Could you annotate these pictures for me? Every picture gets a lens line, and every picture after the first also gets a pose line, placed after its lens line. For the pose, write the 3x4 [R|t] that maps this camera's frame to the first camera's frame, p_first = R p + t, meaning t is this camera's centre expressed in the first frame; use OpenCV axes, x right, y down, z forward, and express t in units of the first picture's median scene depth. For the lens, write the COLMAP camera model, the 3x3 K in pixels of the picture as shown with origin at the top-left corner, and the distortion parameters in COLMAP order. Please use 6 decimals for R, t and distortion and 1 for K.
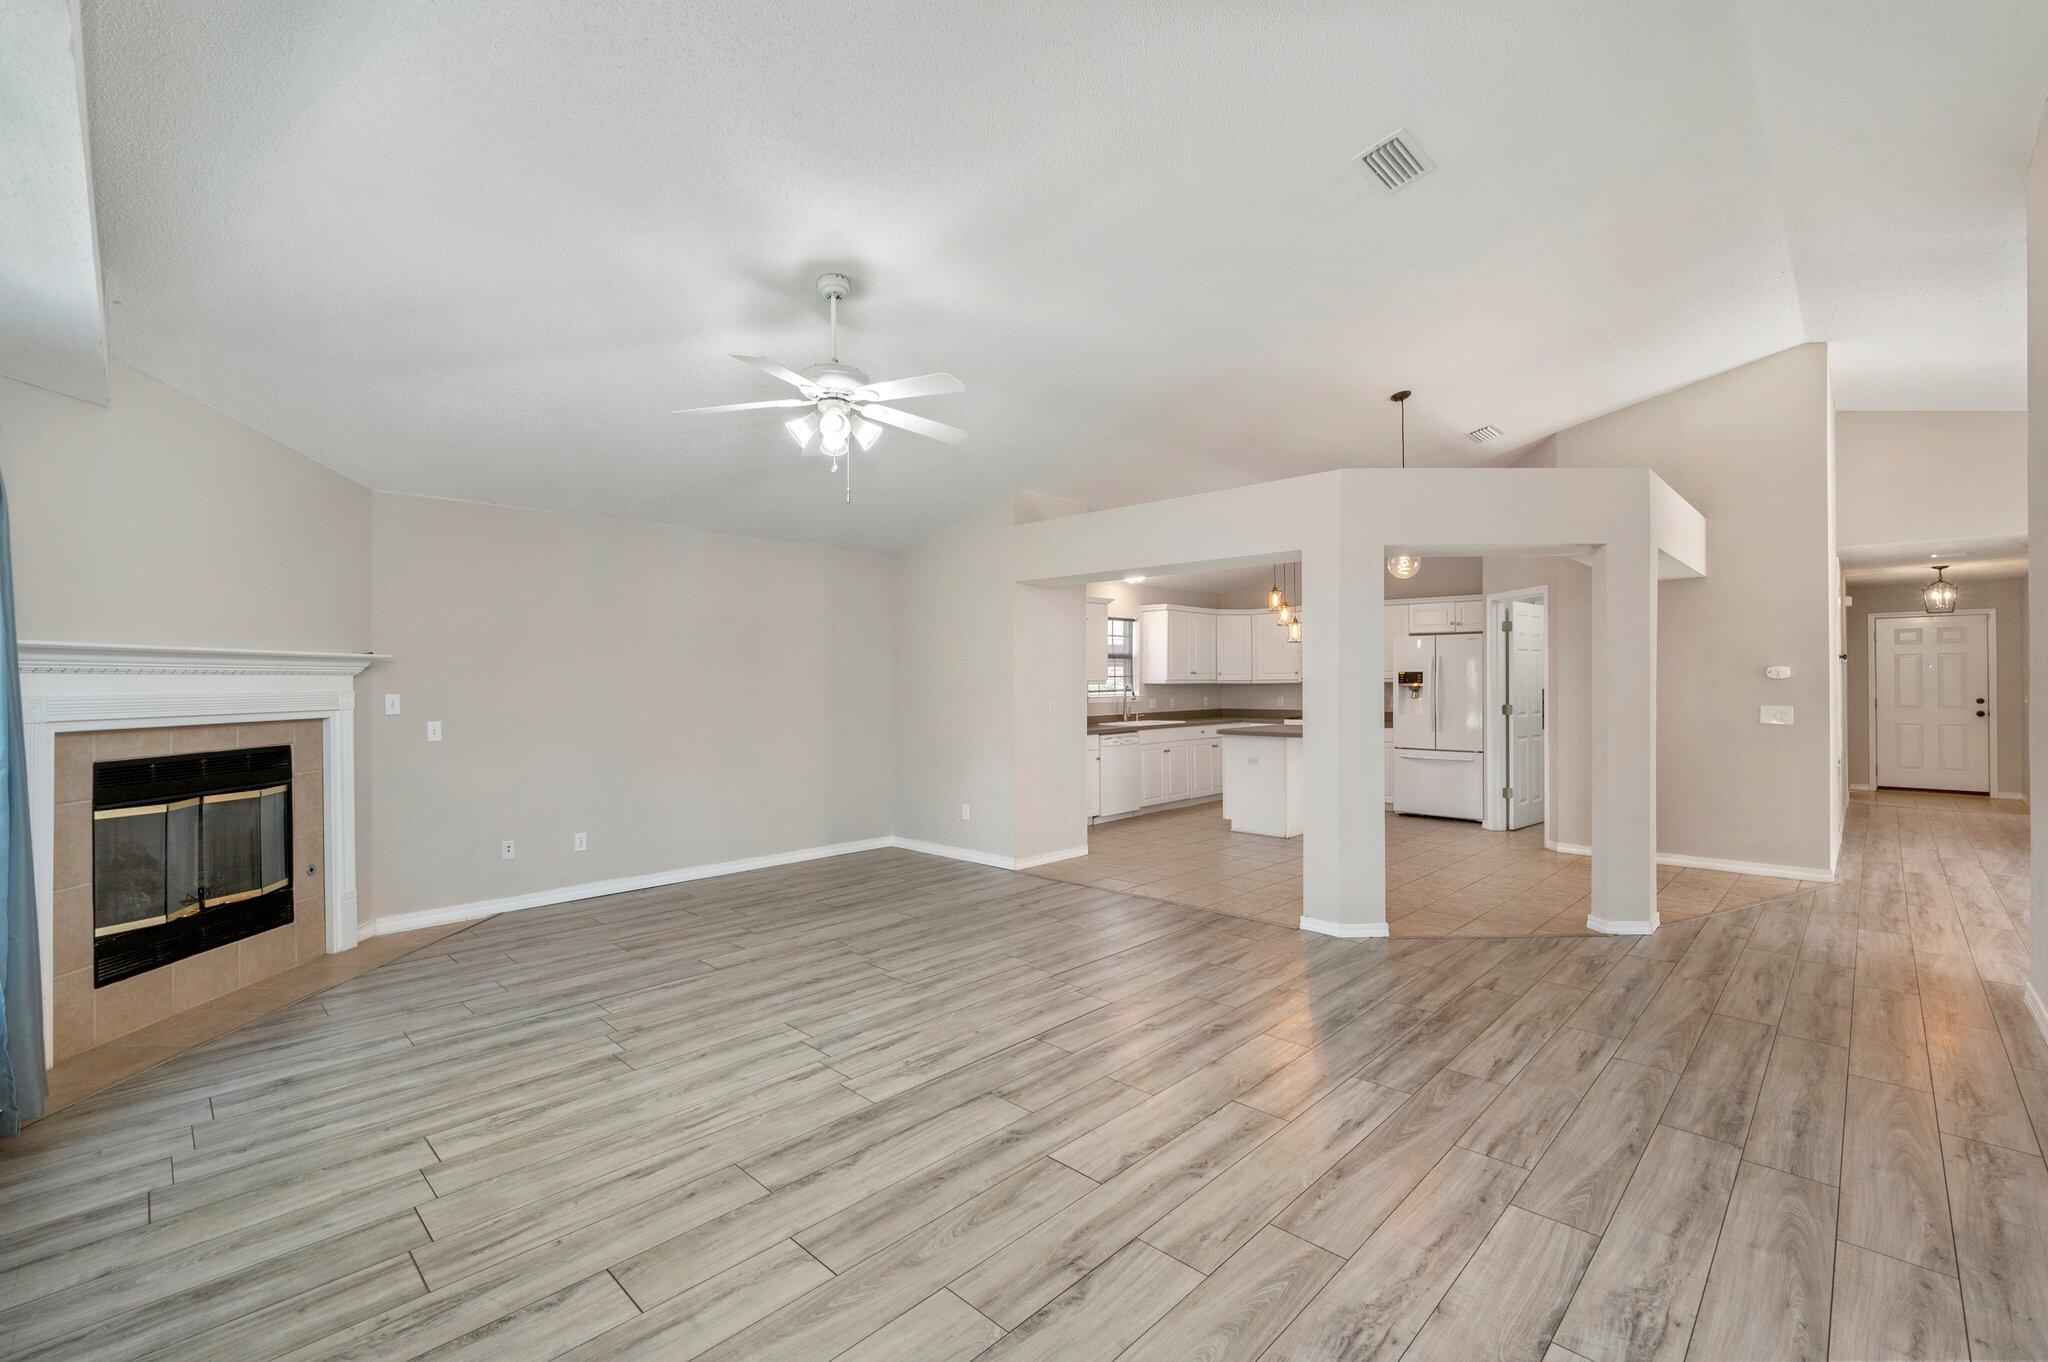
lens RADIAL K [[878.4, 0, 1024.0], [0, 878.4, 681.0], [0, 0, 1]] dist [-0.000593, -0.000437]
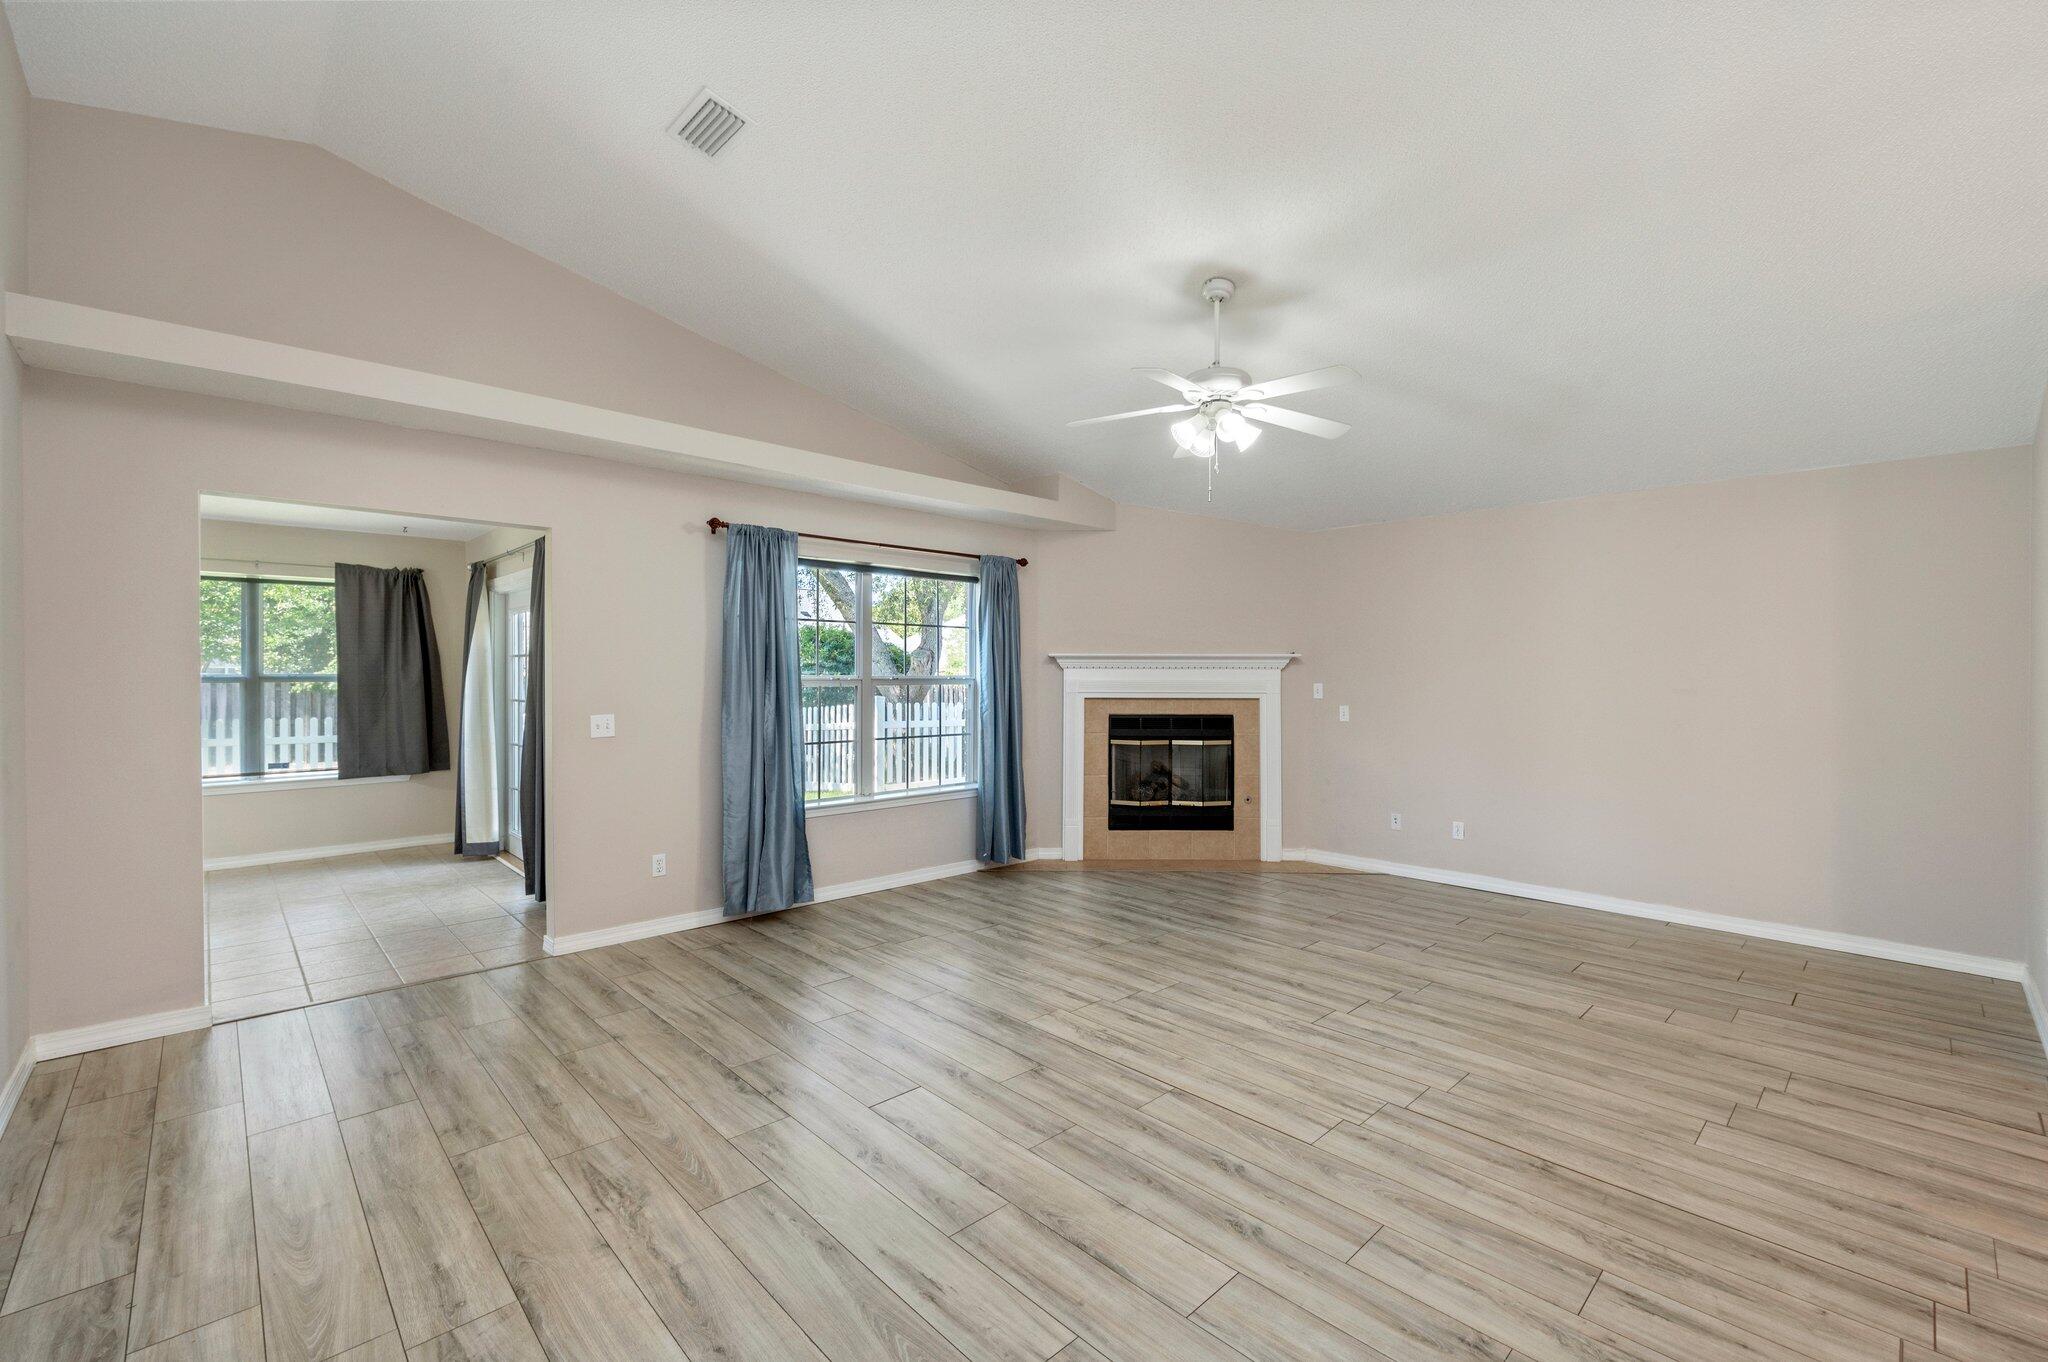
lens RADIAL K [[861.4, 0, 1024.0], [0, 861.4, 681.0], [0, 0, 1]] dist [-0.001461, -0.000272]
pose [[-0.038165, 0.013556, -0.999179, 0.744662], [-0.001293, 0.999906, 0.013615, -0.006134], [0.999271, 0.001812, -0.038144, 0.763921]]
